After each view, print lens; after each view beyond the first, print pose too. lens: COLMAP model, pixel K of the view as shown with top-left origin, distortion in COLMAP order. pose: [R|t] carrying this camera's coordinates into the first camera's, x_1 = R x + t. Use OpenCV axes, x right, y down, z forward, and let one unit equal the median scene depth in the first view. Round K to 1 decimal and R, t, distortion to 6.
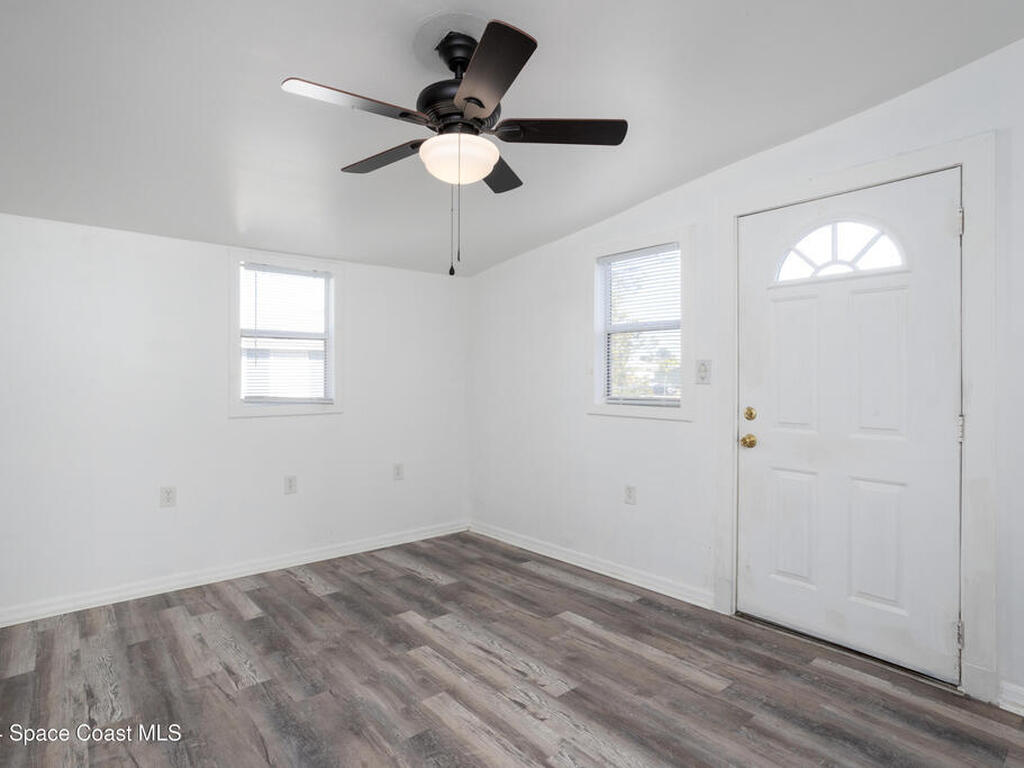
lens RADIAL K [[557.9, 0, 515.6], [0, 557.9, 381.6], [0, 0, 1]] dist [0.000103, 0.002979]
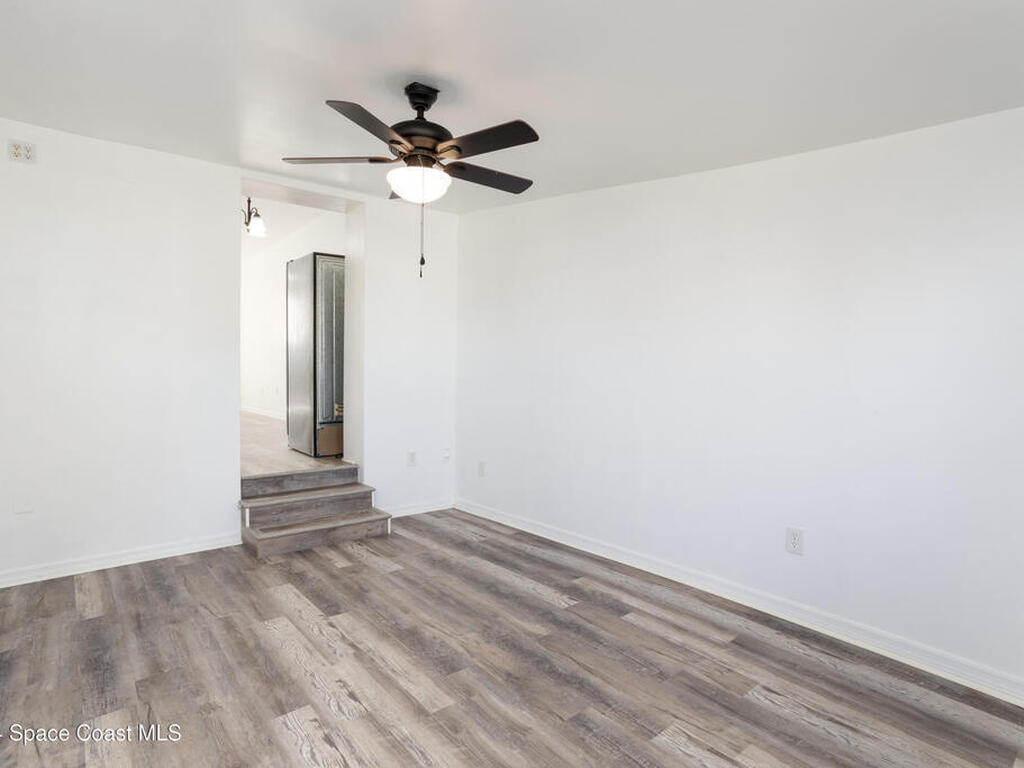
lens RADIAL K [[557.9, 0, 515.6], [0, 557.9, 381.6], [0, 0, 1]] dist [0.000103, 0.002979]
pose [[-0.999993, 0.002169, 0.003152, -0.276623], [0.002253, 0.999640, 0.026741, 0.008468], [-0.003093, 0.026748, -0.999637, 1.941527]]
